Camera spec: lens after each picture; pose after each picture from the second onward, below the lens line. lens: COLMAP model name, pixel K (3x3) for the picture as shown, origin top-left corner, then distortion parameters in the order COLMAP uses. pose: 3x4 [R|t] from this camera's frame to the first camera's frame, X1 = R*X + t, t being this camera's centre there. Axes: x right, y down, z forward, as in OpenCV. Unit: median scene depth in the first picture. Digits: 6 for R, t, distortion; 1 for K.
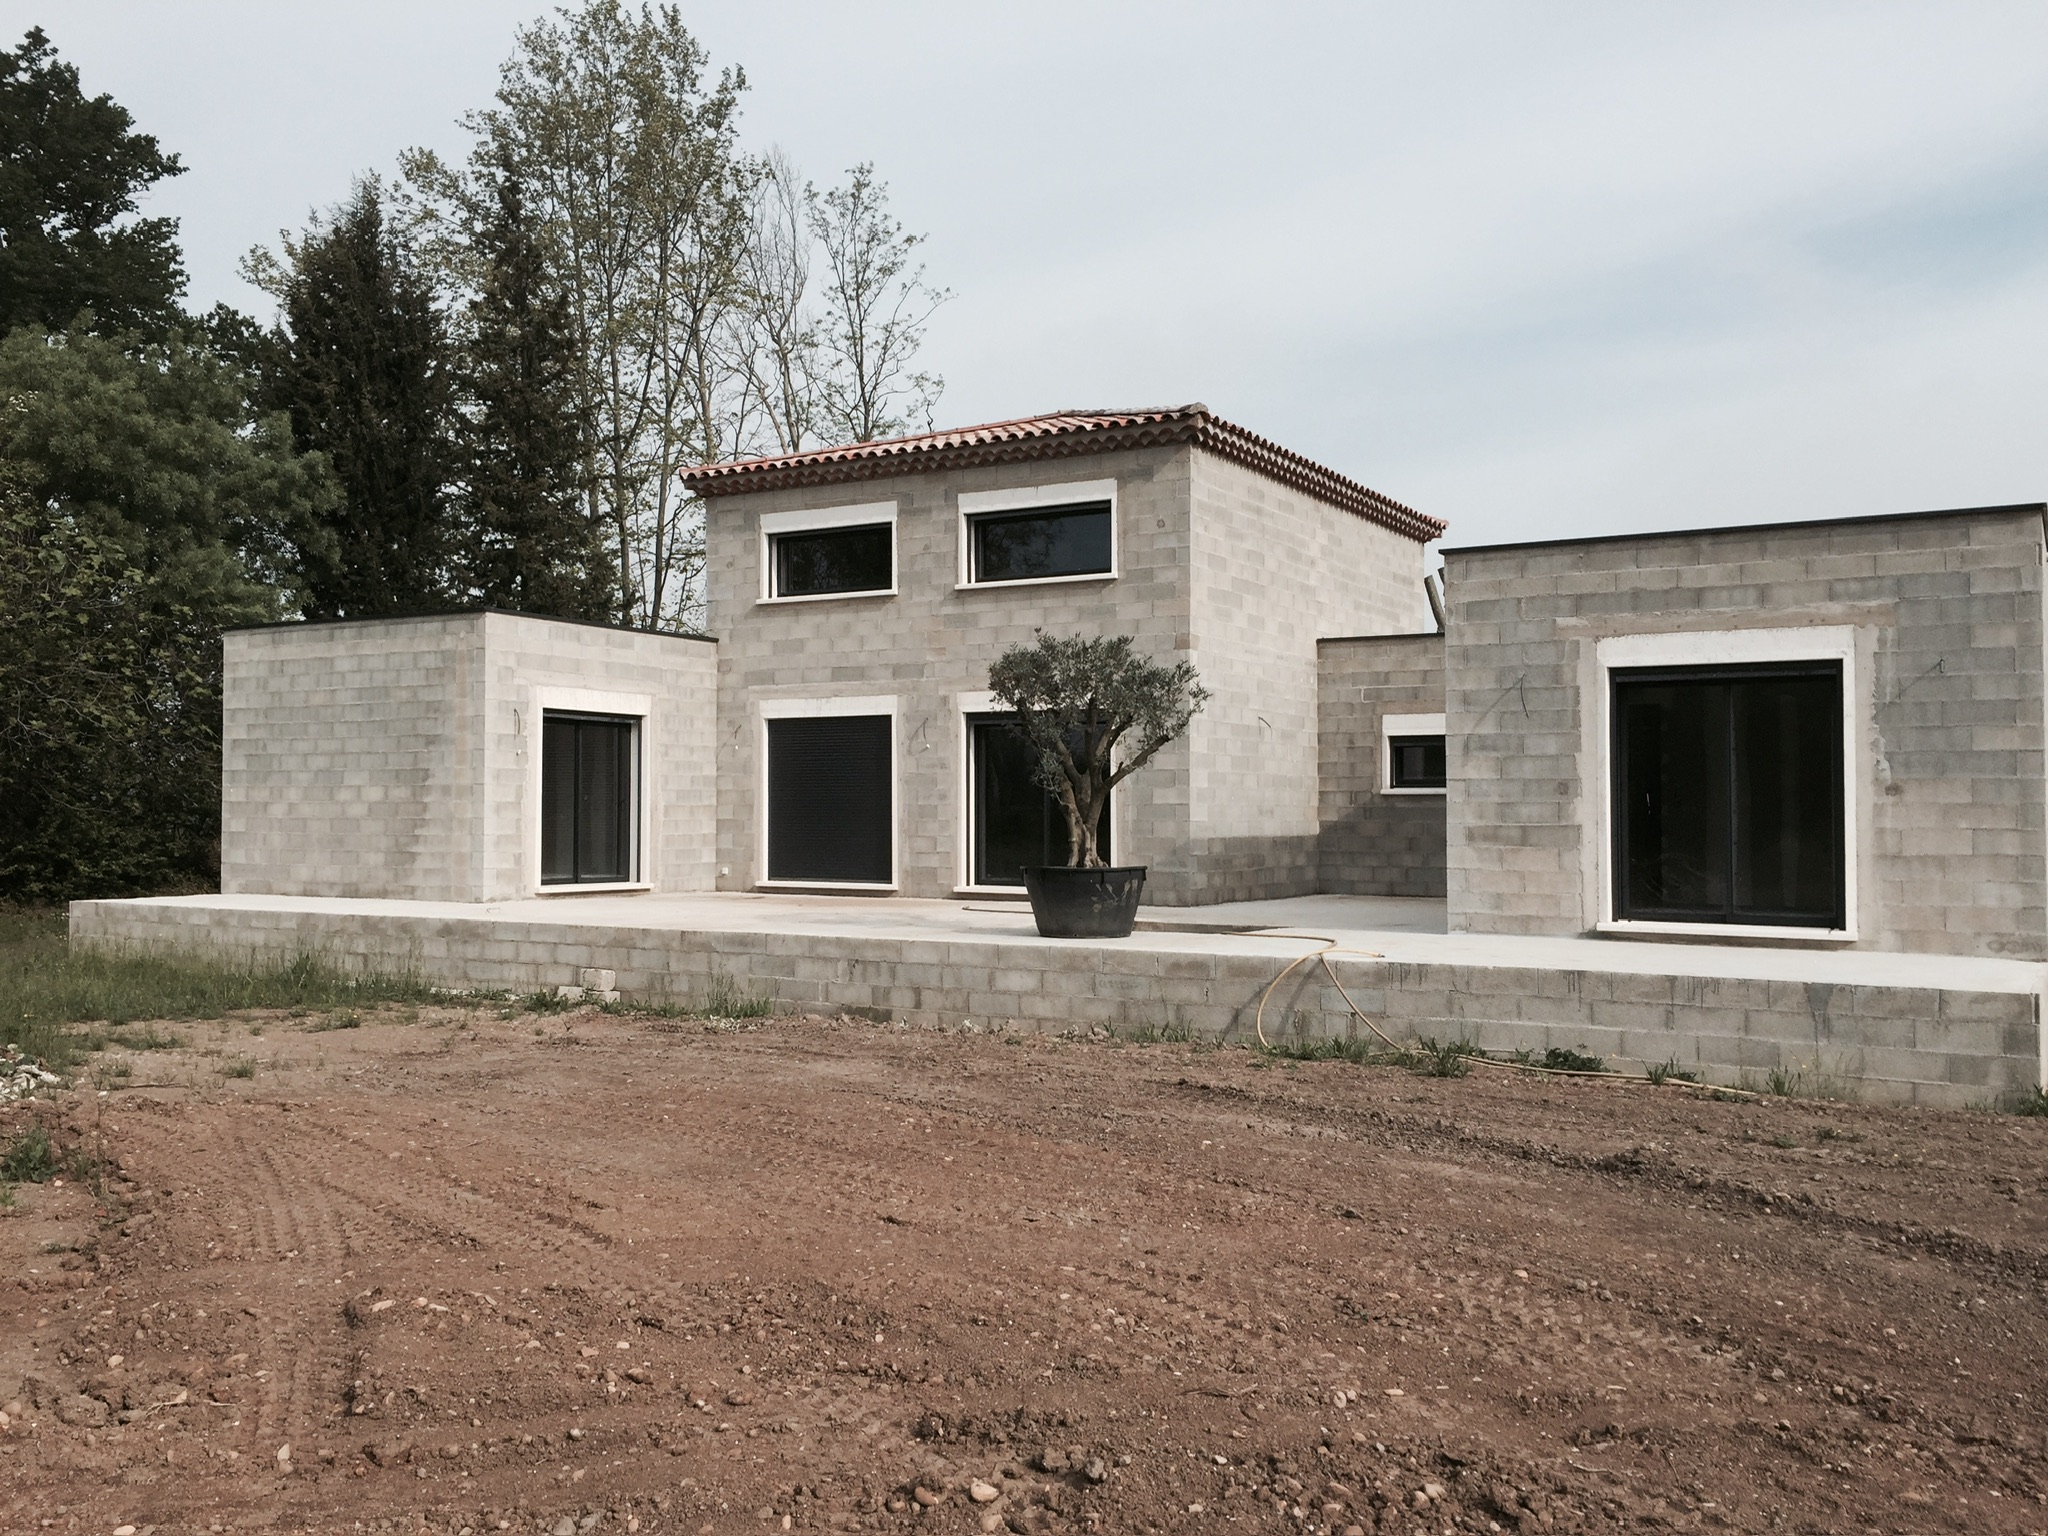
lens RADIAL K [[1737.6, 0, 1024.0], [0, 1737.6, 768.0], [0, 0, 1]] dist [0.001800, -0.000240]
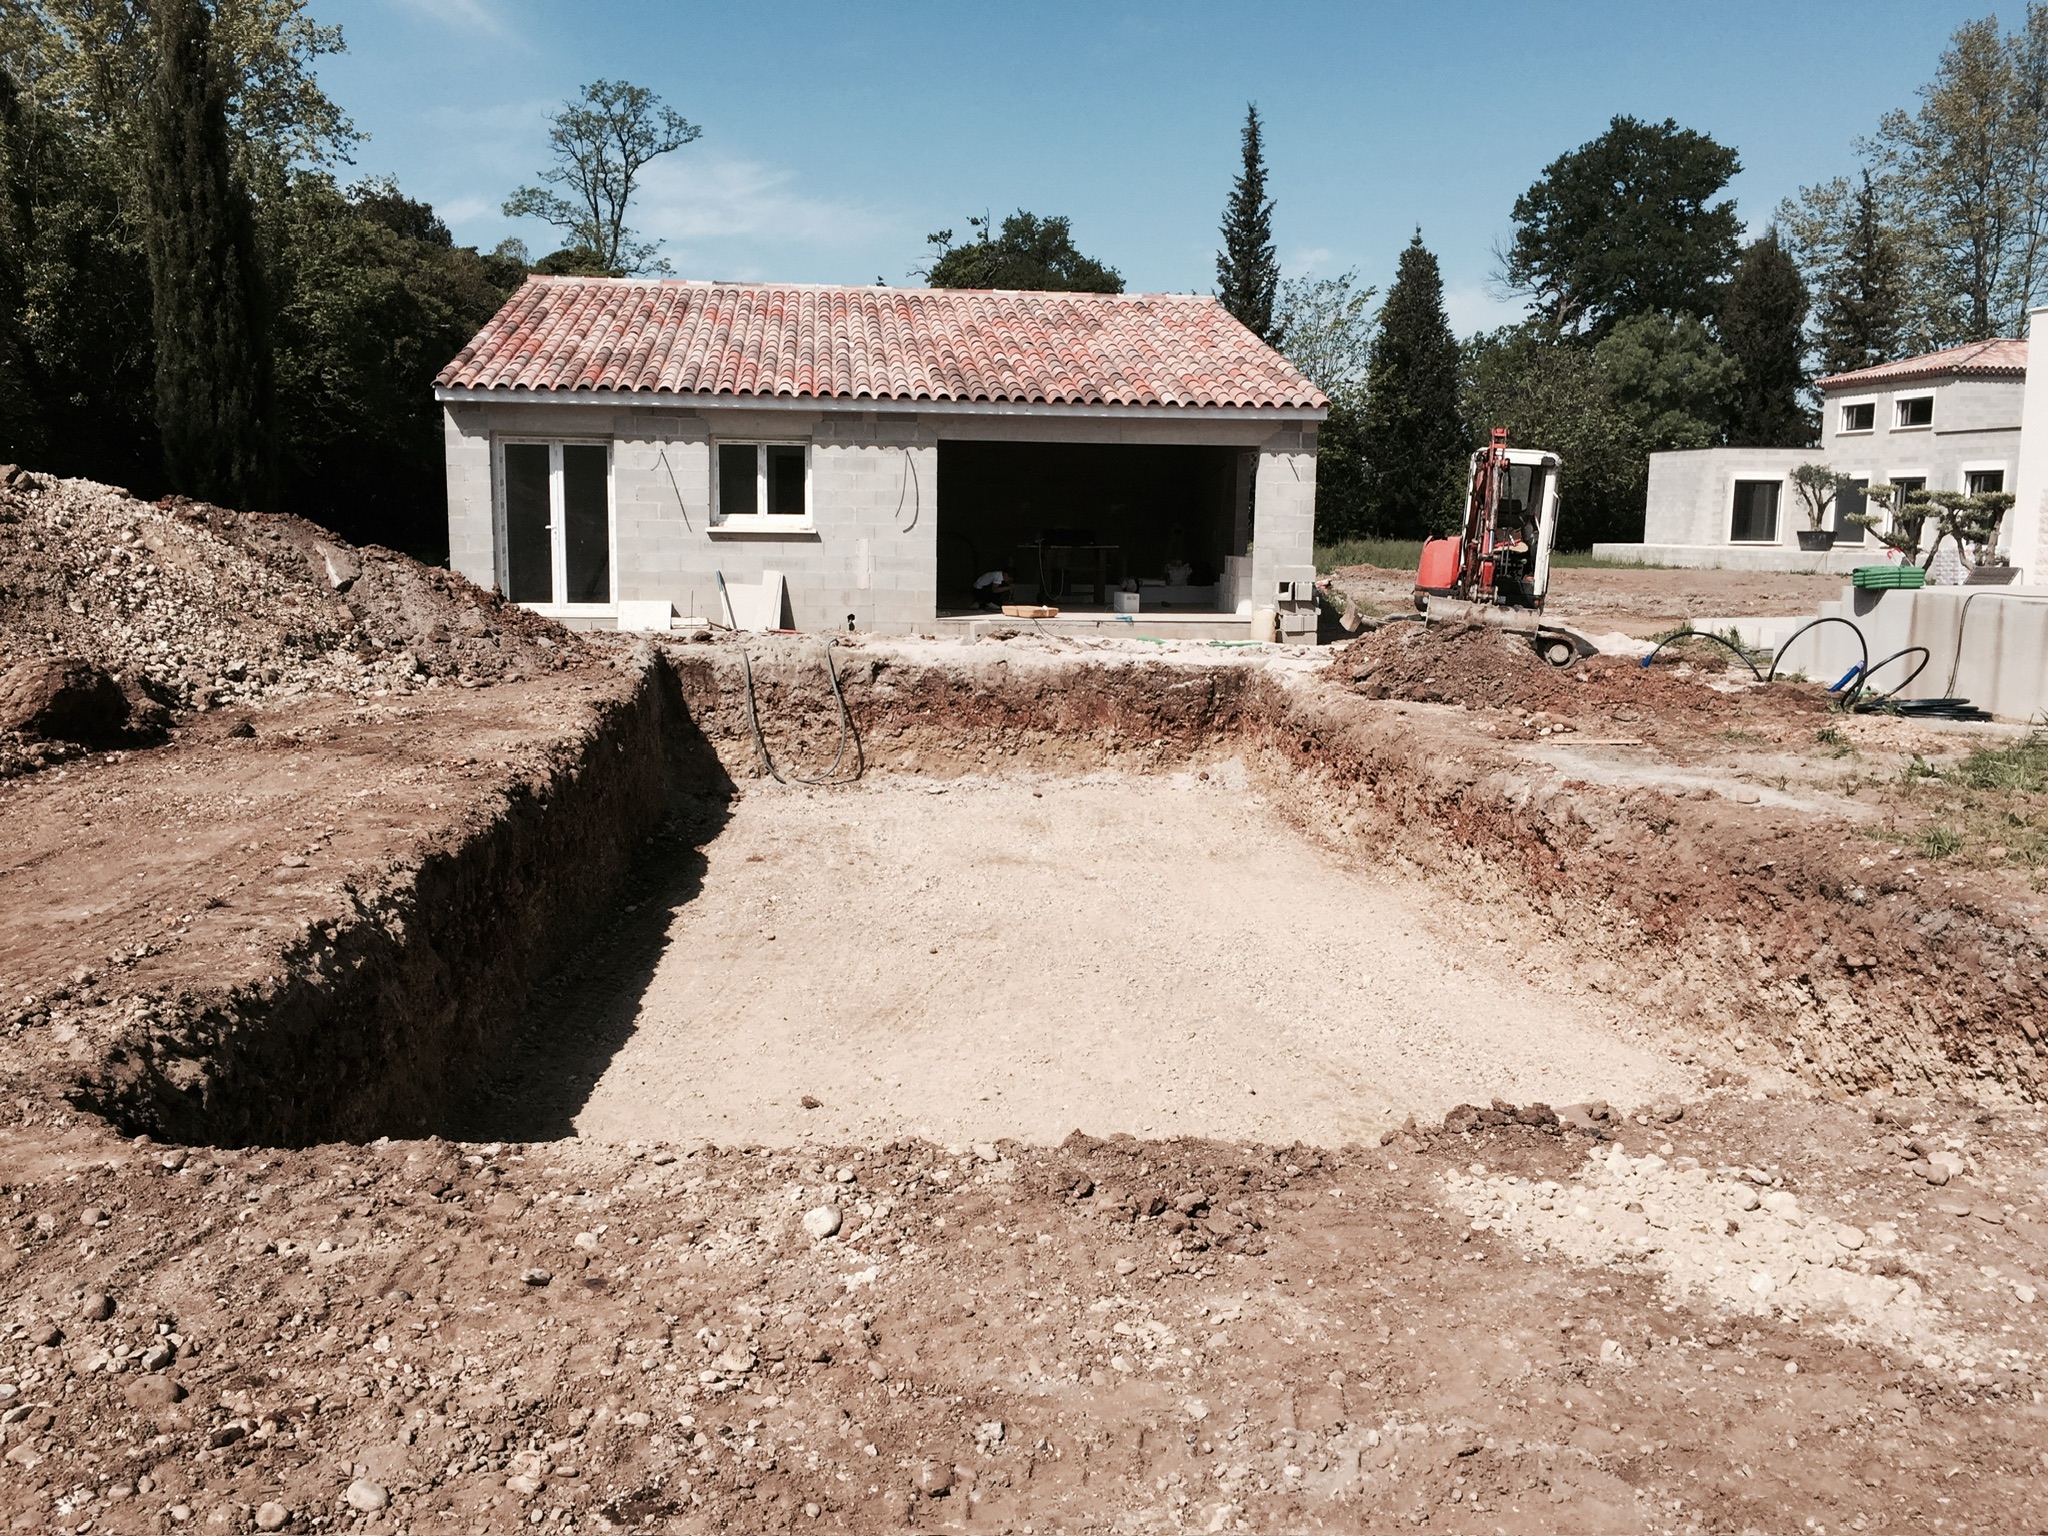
lens RADIAL K [[1737.6, 0, 1024.0], [0, 1737.6, 768.0], [0, 0, 1]] dist [0.001800, -0.000240]
pose [[0.577626, 0.123548, -0.806898, 1.125231], [0.011016, 0.987210, 0.159042, -0.026673], [0.816227, -0.100755, 0.568877, -1.295557]]
